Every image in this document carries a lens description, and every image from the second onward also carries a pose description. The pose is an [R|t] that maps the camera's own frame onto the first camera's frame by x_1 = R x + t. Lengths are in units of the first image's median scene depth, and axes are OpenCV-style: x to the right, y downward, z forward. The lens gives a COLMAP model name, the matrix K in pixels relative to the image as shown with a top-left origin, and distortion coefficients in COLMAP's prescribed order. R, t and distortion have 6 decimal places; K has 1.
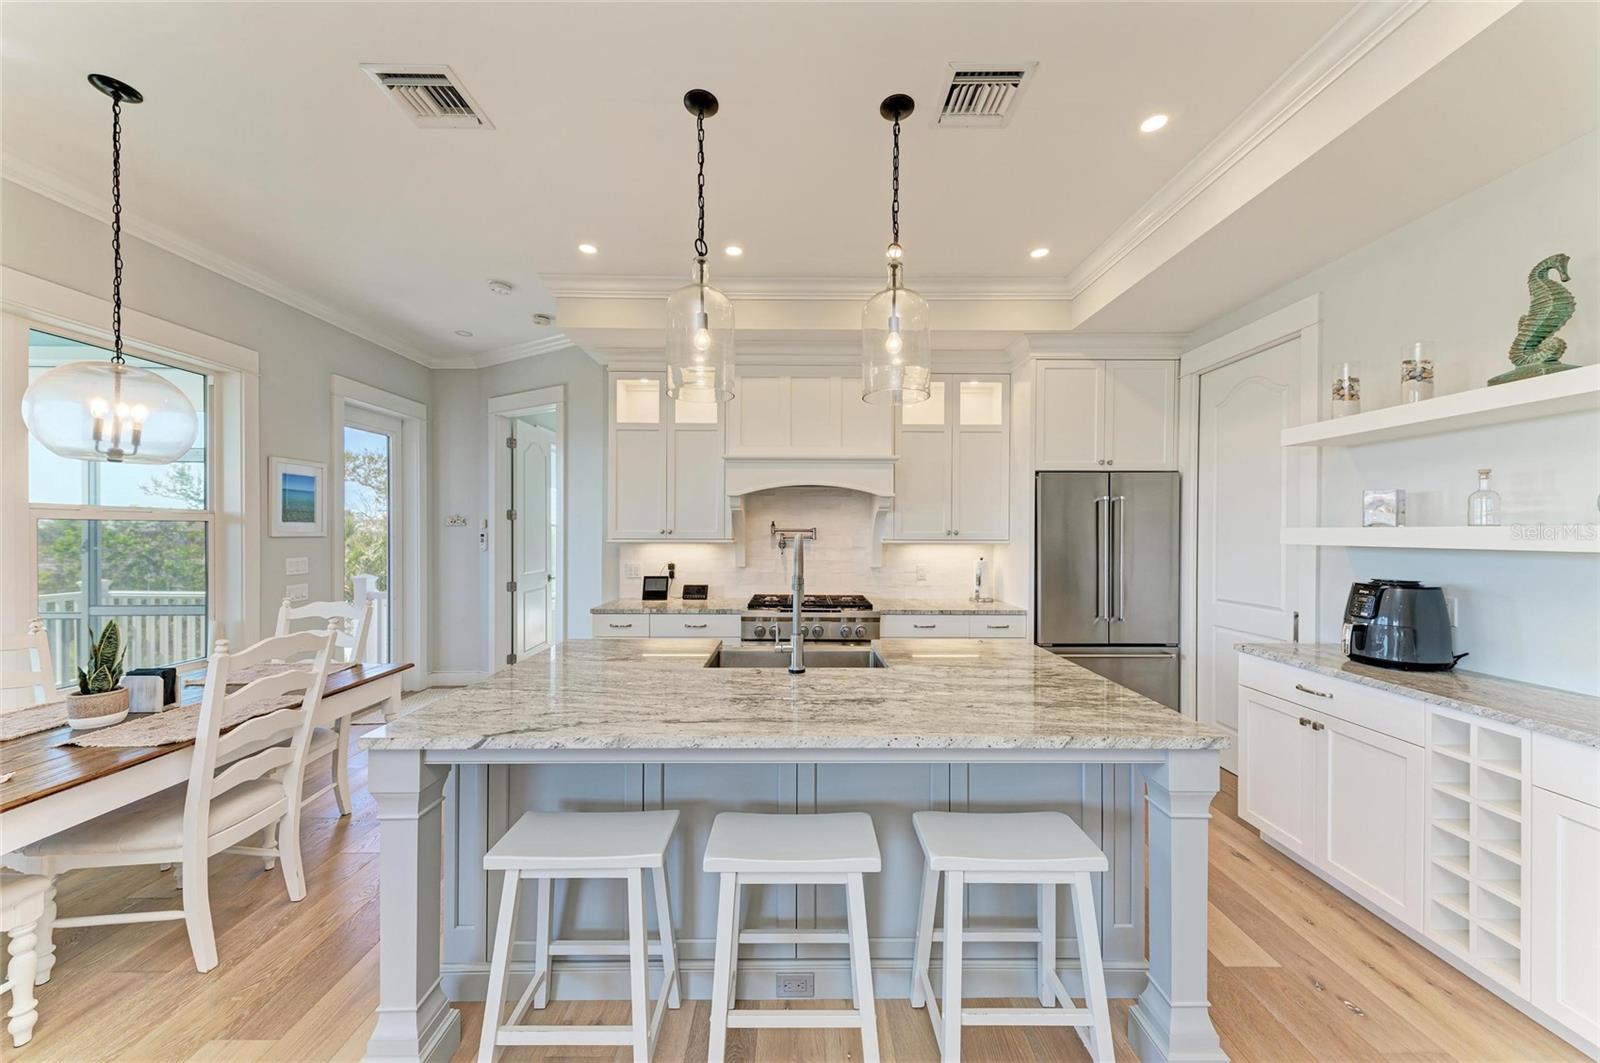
lens RADIAL K [[550.3, 0, 800.0], [0, 550.3, 531.5], [0, 0, 1]] dist [0.011932, -0.003003]
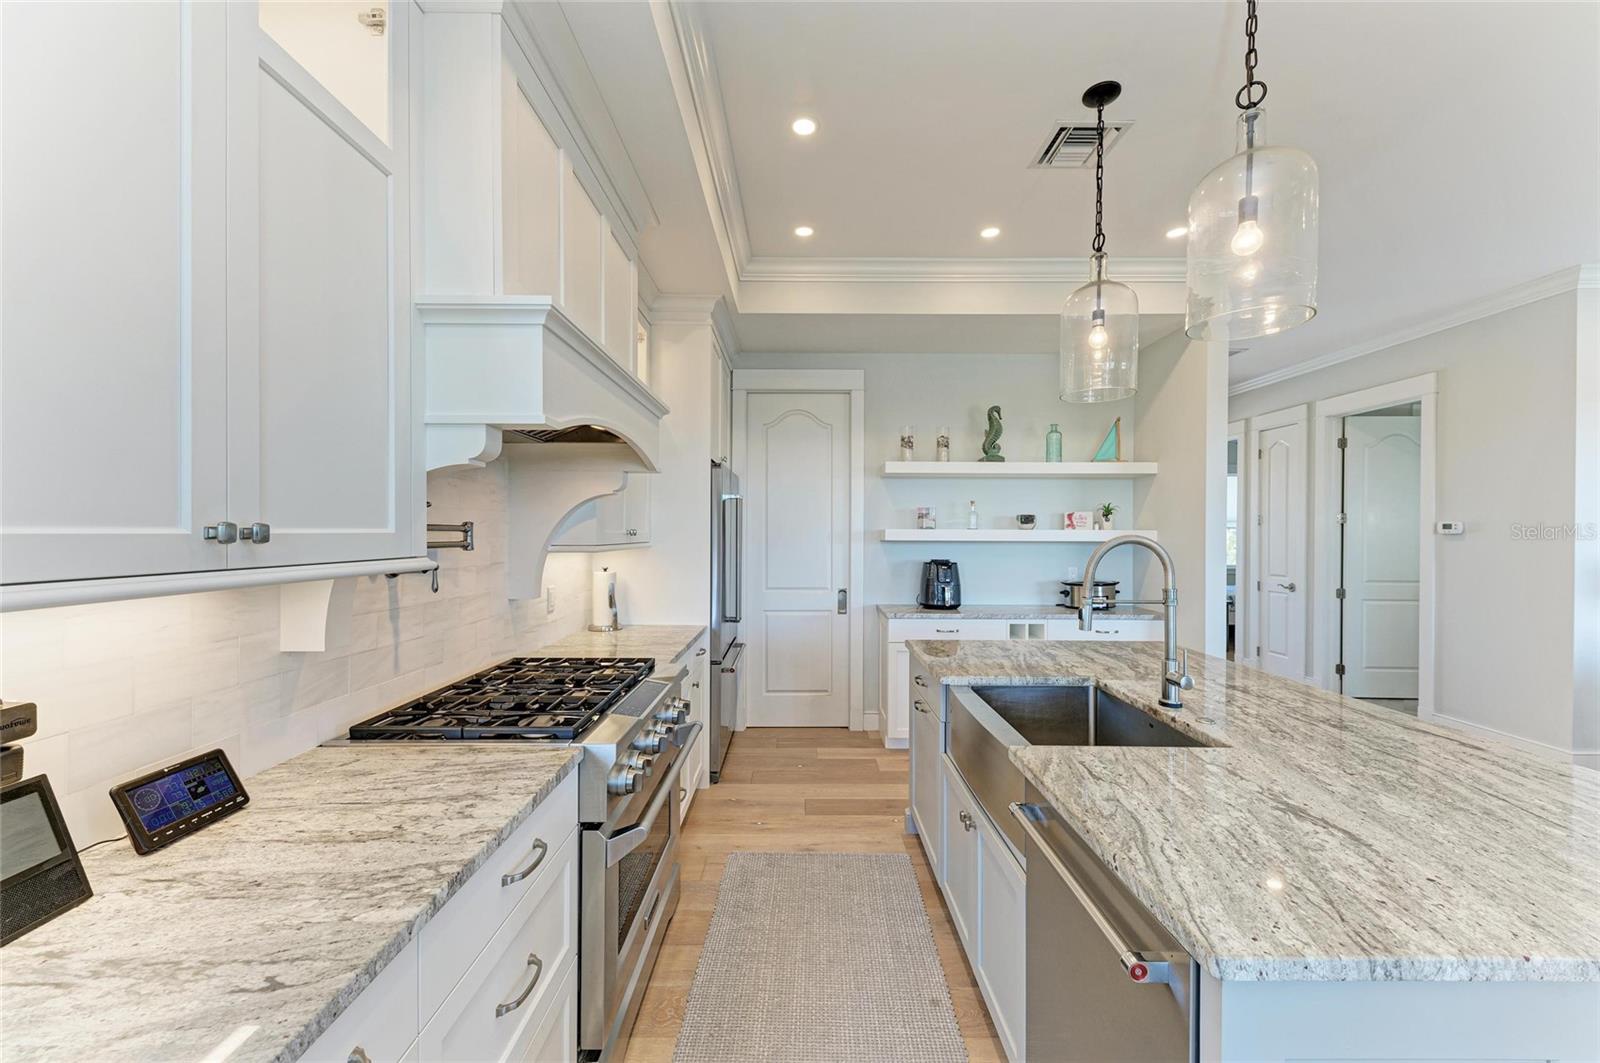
lens RADIAL K [[608.3, 0, 803.5], [0, 608.3, 530.0], [0, 0, 1]] dist [0.008706, -0.000302]
pose [[0.004525, -0.000251, 0.999990, -0.614482], [-0.006429, 0.999979, 0.000280, -0.003034], [-0.999969, -0.006430, 0.004523, 1.033571]]
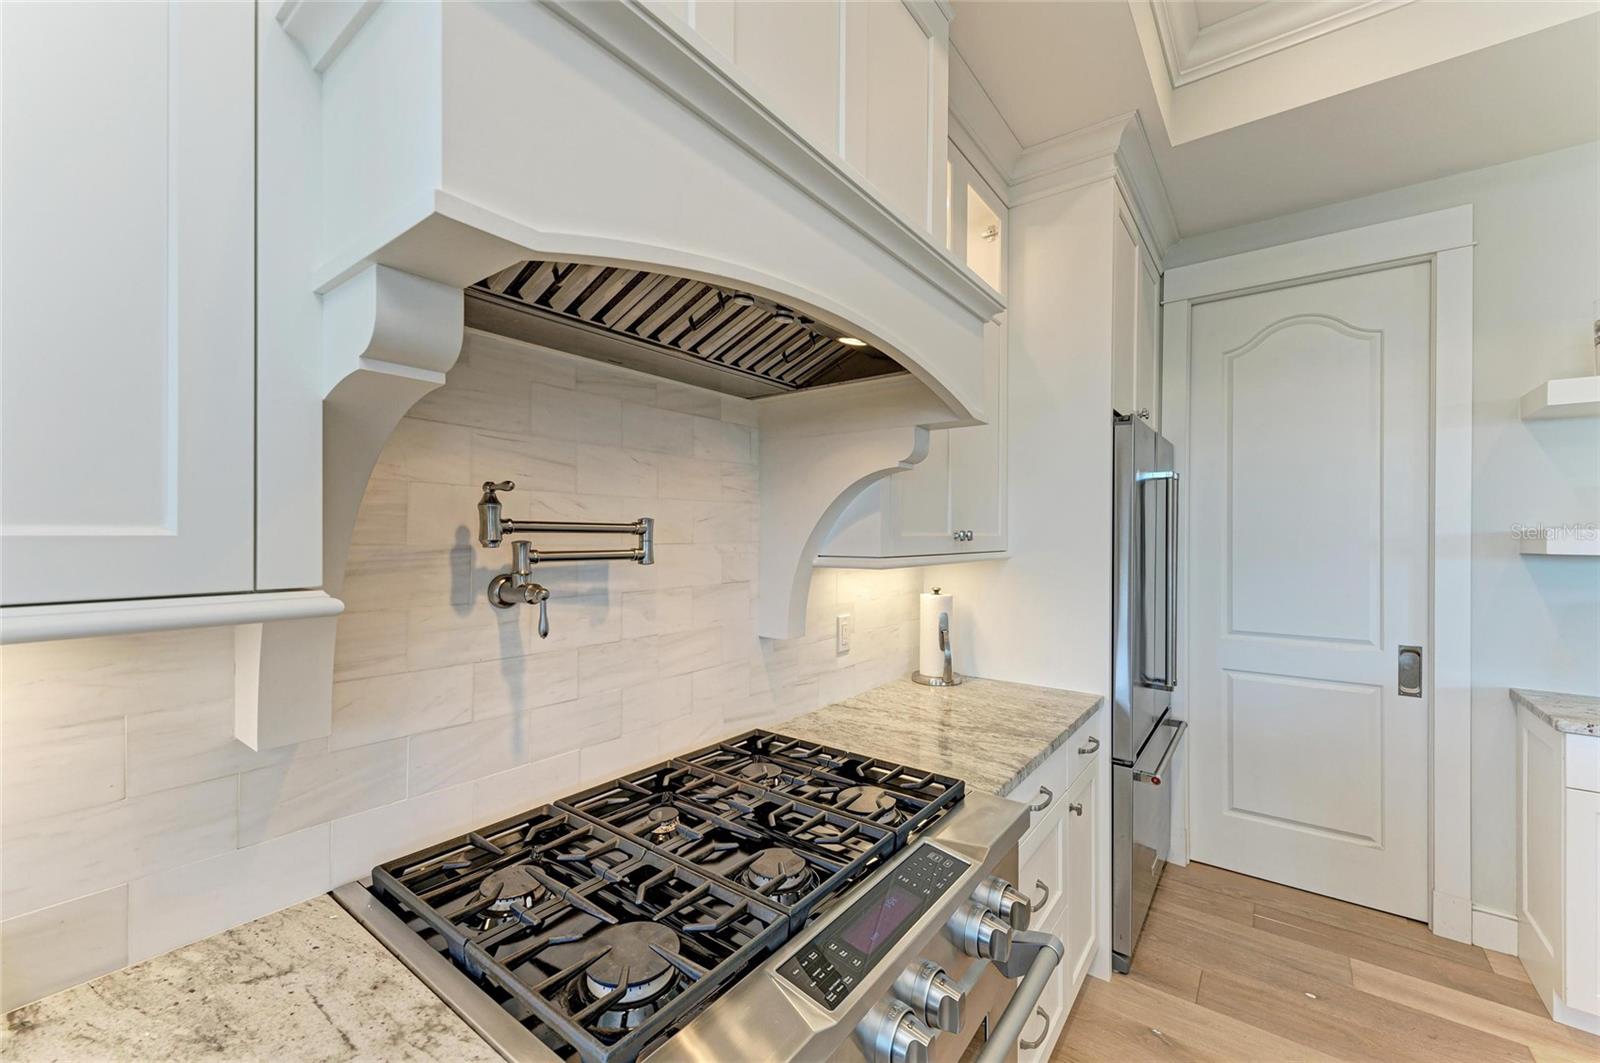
lens RADIAL K [[638.0, 0, 800.0], [0, 638.0, 531.5], [0, 0, 1]] dist [0.011615, -0.000051]
pose [[0.610436, 0.000857, 0.792065, -0.235331], [-0.005454, 0.999980, 0.003122, -0.002131], [-0.792047, -0.006225, 0.610428, 1.057026]]
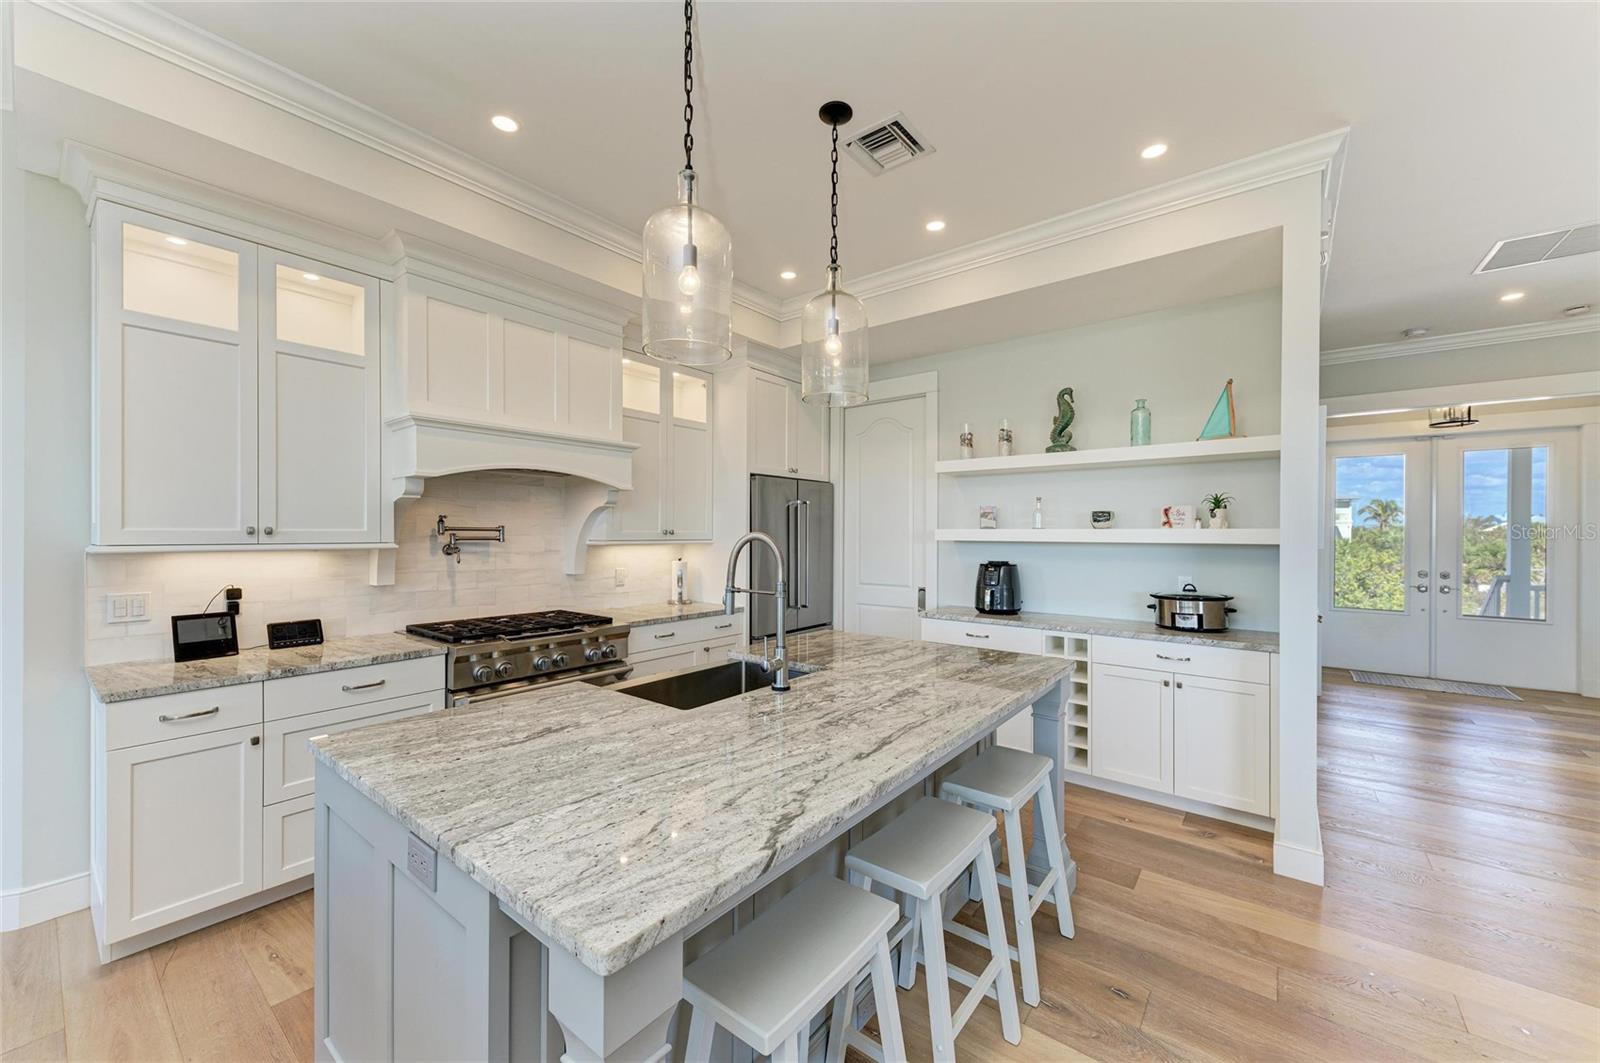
lens RADIAL K [[608.3, 0, 803.5], [0, 608.3, 530.0], [0, 0, 1]] dist [0.008706, -0.000302]
pose [[0.624441, 0.001991, 0.781070, -0.503076], [-0.002418, 0.999997, -0.000616, -0.001908], [-0.781069, -0.001504, 0.624443, 0.237352]]
